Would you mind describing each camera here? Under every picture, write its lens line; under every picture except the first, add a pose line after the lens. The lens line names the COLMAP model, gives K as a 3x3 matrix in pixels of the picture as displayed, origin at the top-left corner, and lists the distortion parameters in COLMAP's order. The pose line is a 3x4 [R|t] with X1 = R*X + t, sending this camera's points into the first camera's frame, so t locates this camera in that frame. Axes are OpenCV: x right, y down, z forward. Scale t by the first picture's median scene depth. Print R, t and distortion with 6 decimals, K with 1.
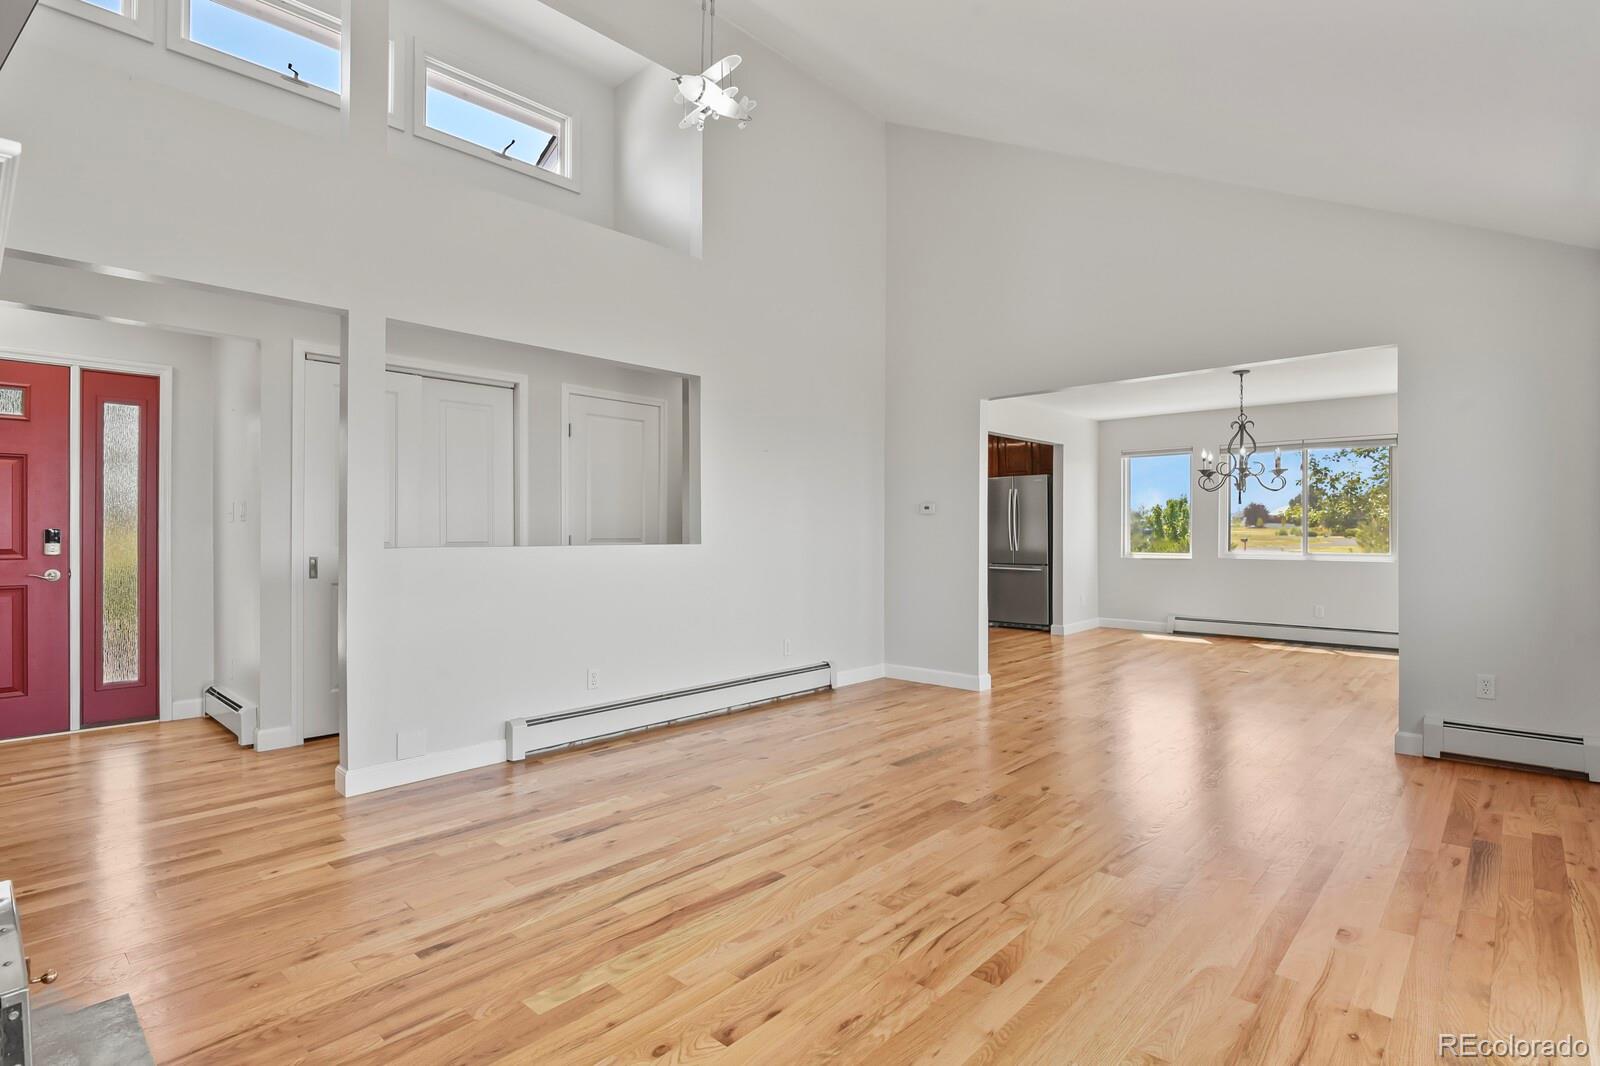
lens RADIAL K [[790.4, 0, 801.8], [0, 790.4, 532.4], [0, 0, 1]] dist [-0.001488, -0.008531]
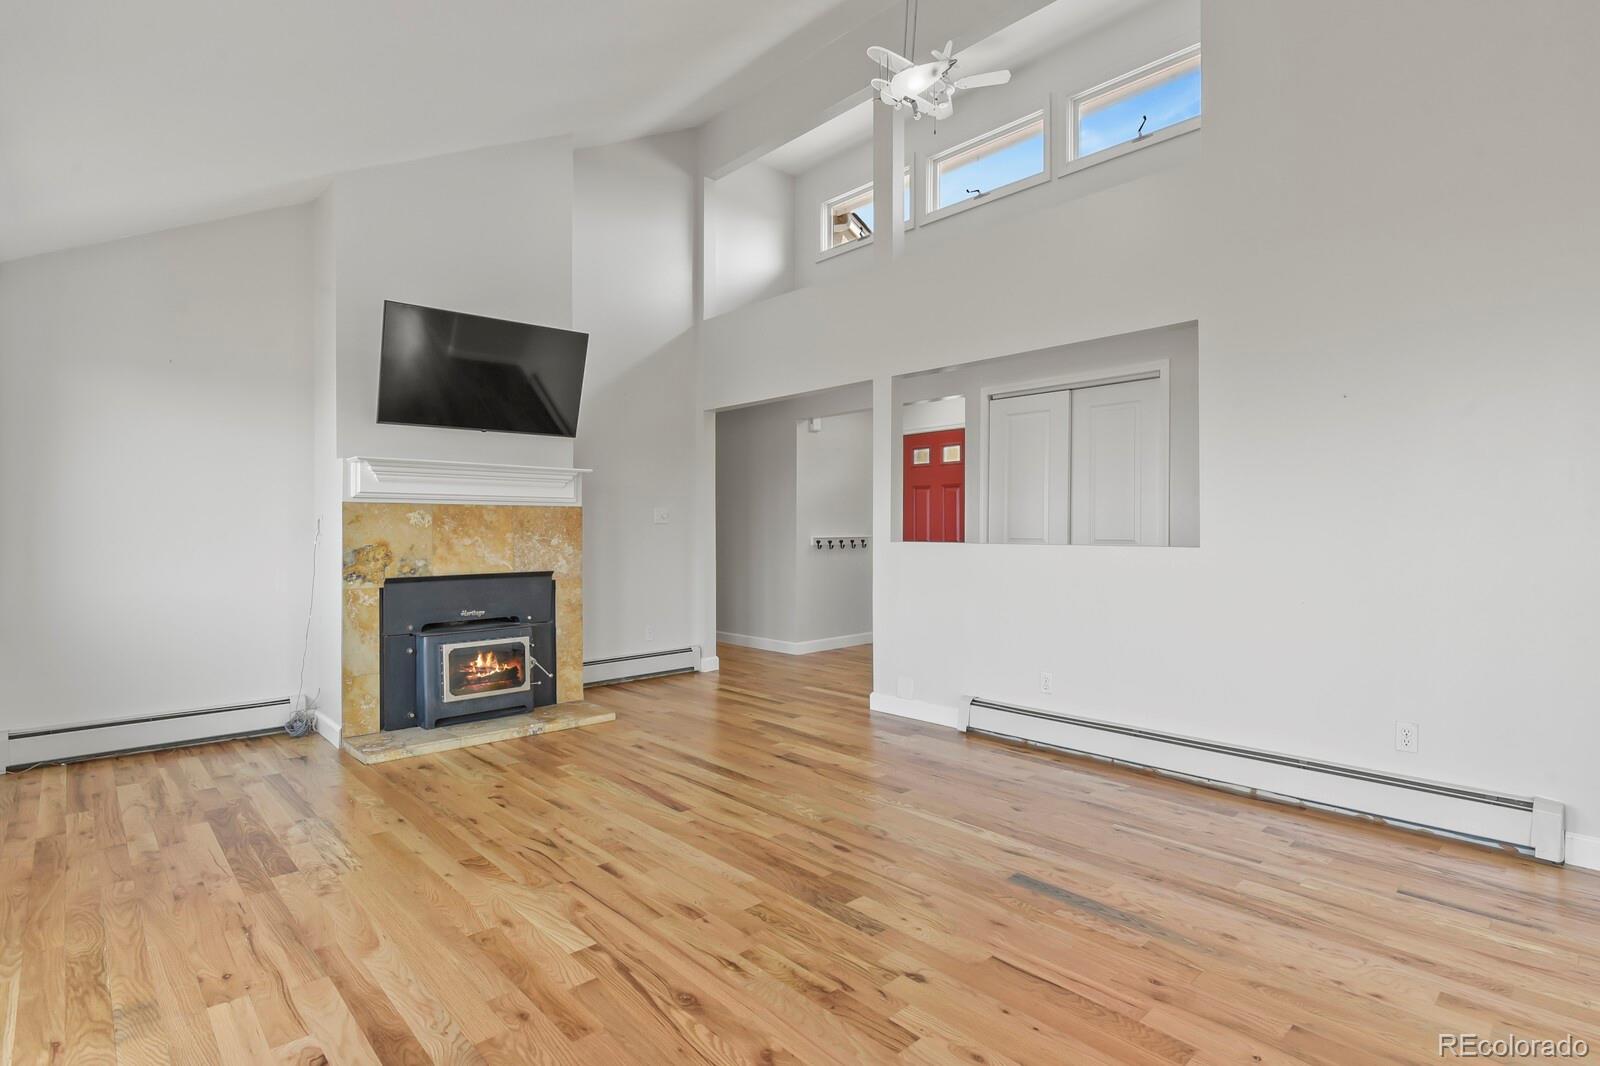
lens RADIAL K [[790.4, 0, 801.8], [0, 790.4, 532.4], [0, 0, 1]] dist [-0.001488, -0.008531]
pose [[-0.076288, 0.005000, -0.997073, 0.999173], [-0.000062, 0.999987, 0.005020, -0.003918], [0.997086, 0.000445, -0.076287, 1.081246]]
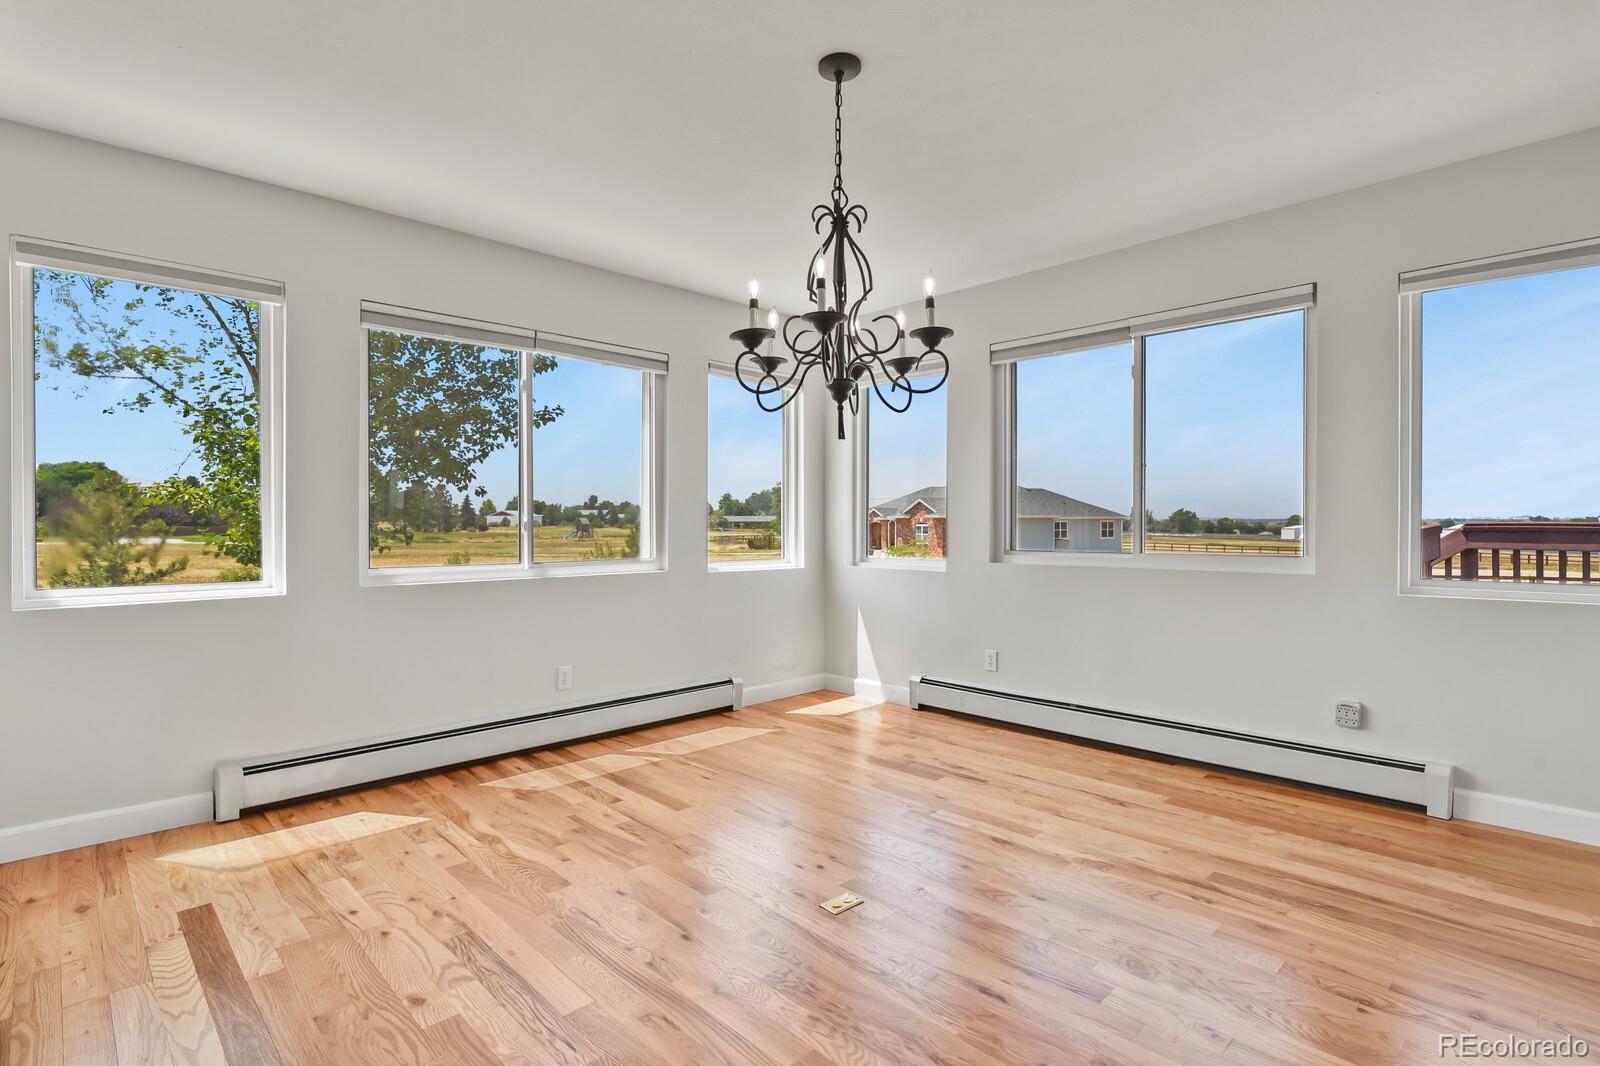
lens RADIAL K [[770.1, 0, 800.0], [0, 770.1, 533.0], [0, 0, 1]] dist [0.000821, -0.000076]
pose [[0.056082, -0.012600, 0.998347, 0.433855], [0.002921, 0.999918, 0.012456, 0.003539], [-0.998422, 0.002218, 0.056114, 2.082489]]
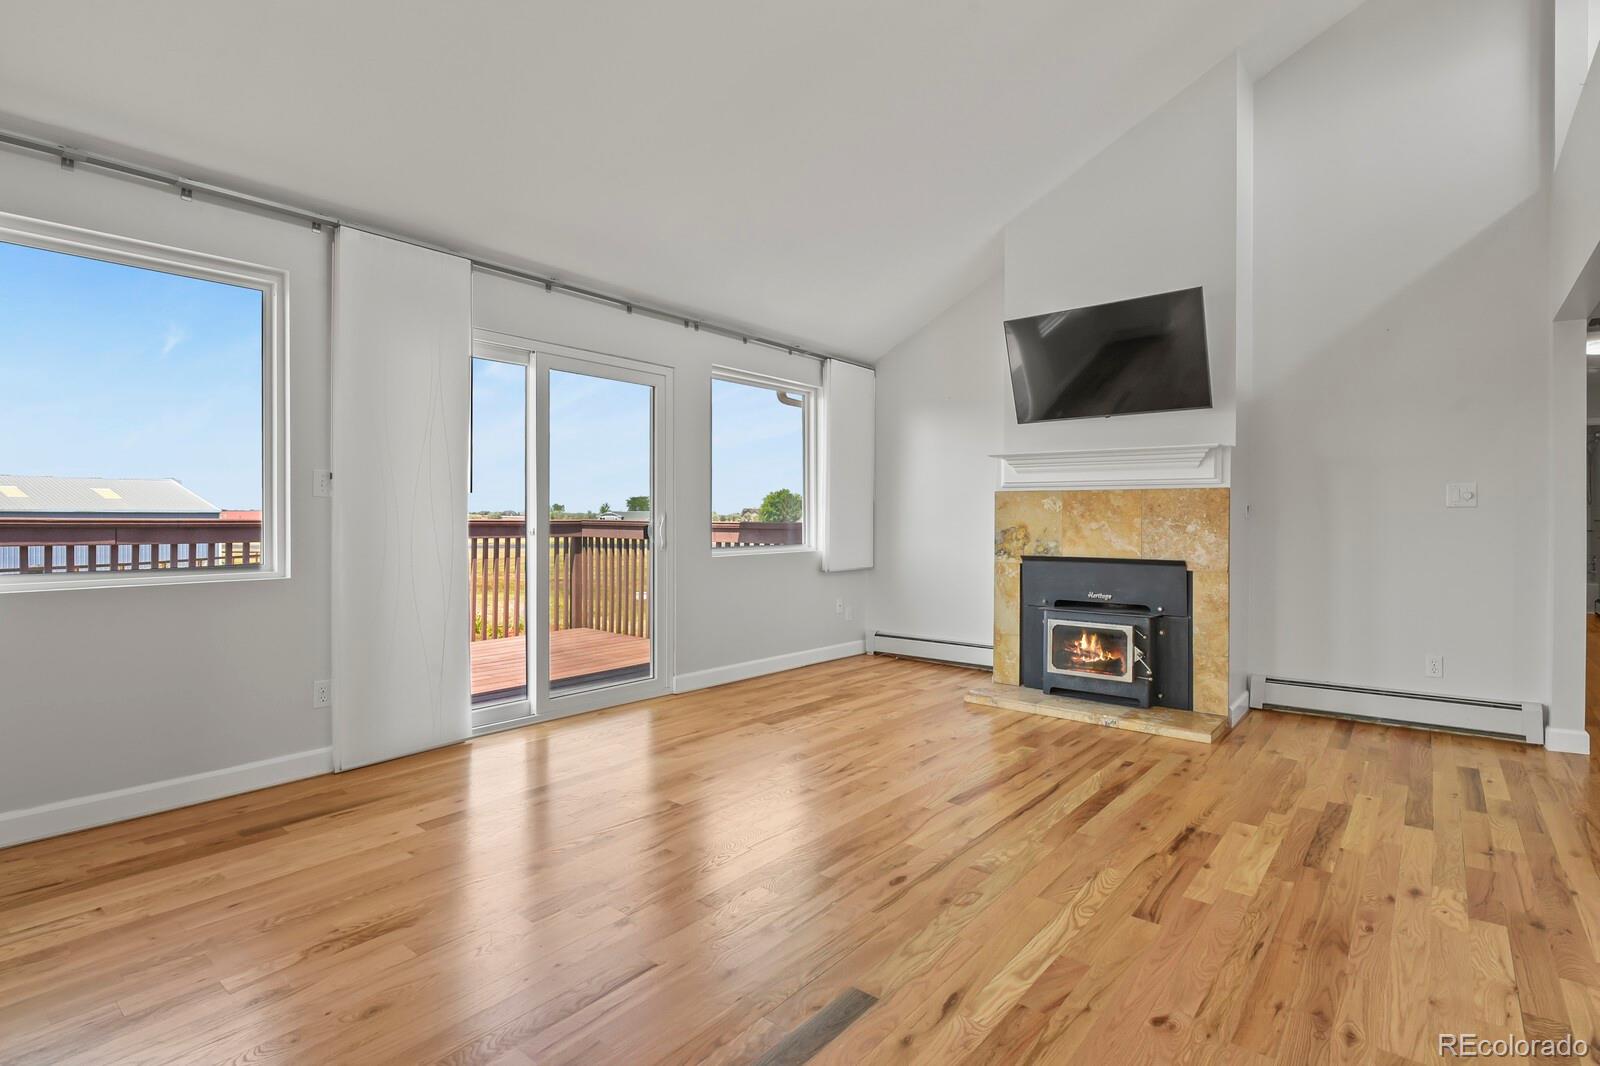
lens RADIAL K [[788.5, 0, 800.1], [0, 788.5, 520.9], [0, 0, 1]] dist [-0.001828, -0.010653]
pose [[-0.997981, -0.004584, -0.063345, 0.234739], [-0.005042, 0.999962, 0.007074, 0.003325], [0.063310, 0.007380, -0.997967, 1.830988]]
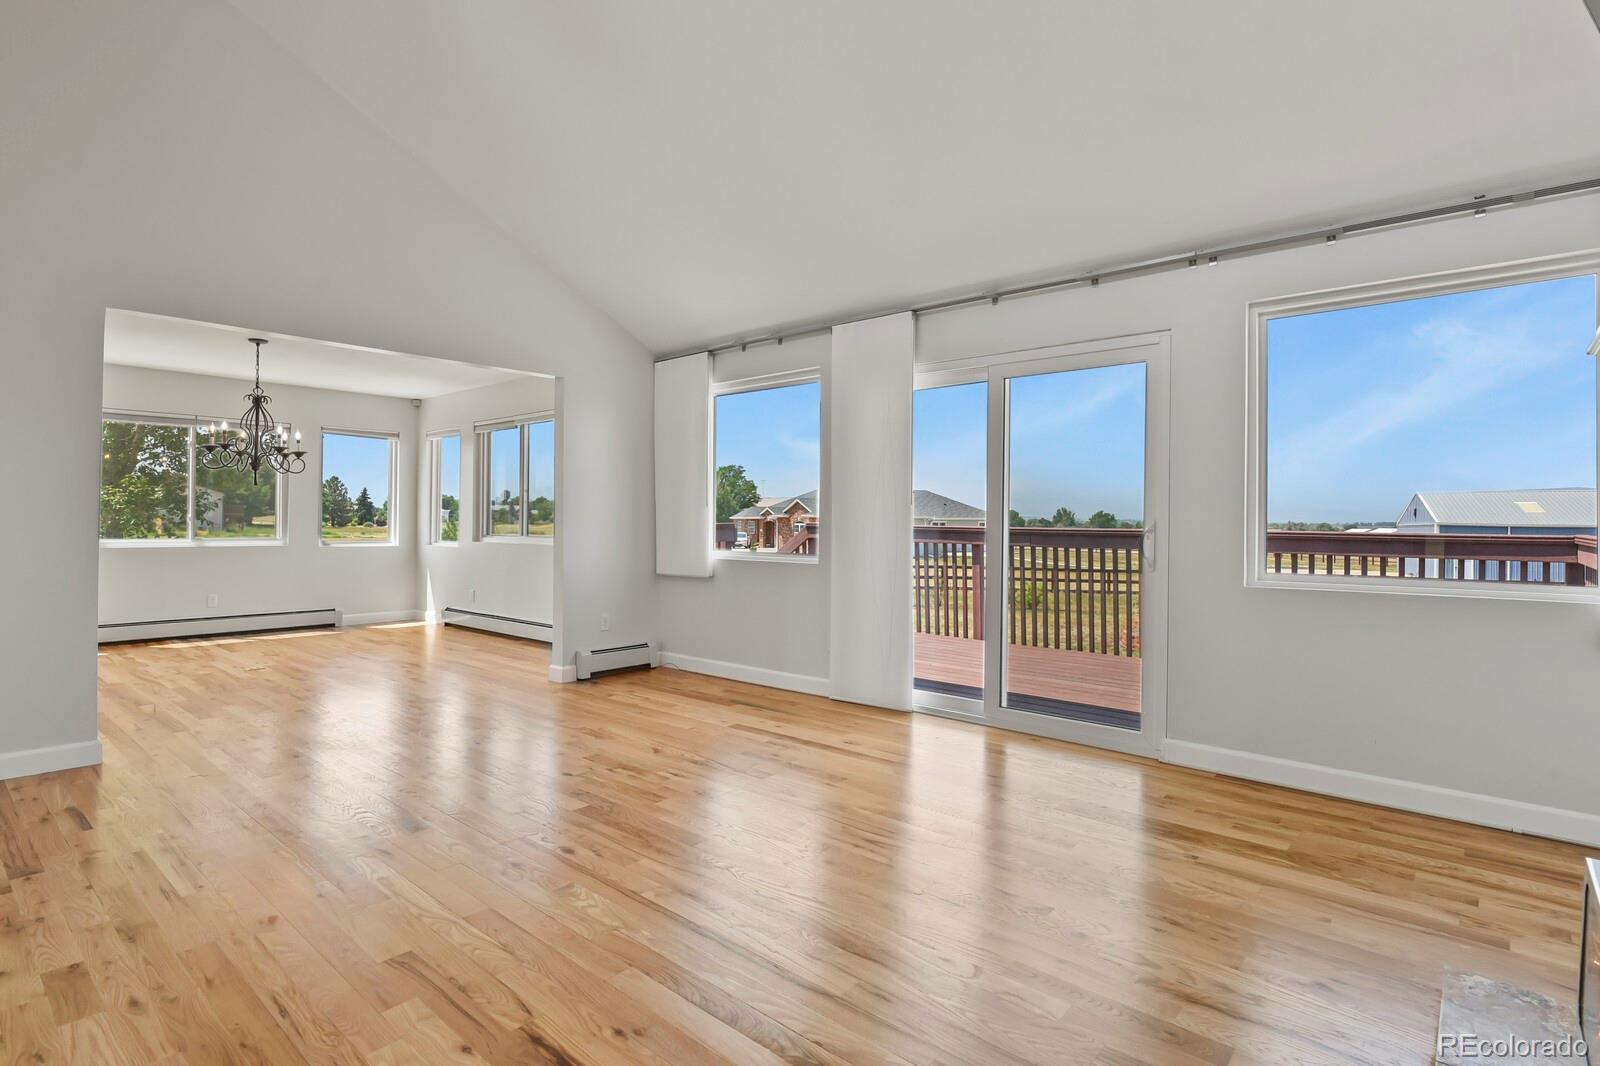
lens RADIAL K [[790.4, 0, 801.8], [0, 790.4, 532.4], [0, 0, 1]] dist [-0.001488, -0.008531]
pose [[-0.033781, -0.013358, 0.999340, -0.787484], [-0.006382, 0.999893, 0.013150, 0.003210], [-0.999409, -0.005933, -0.033863, 0.830603]]
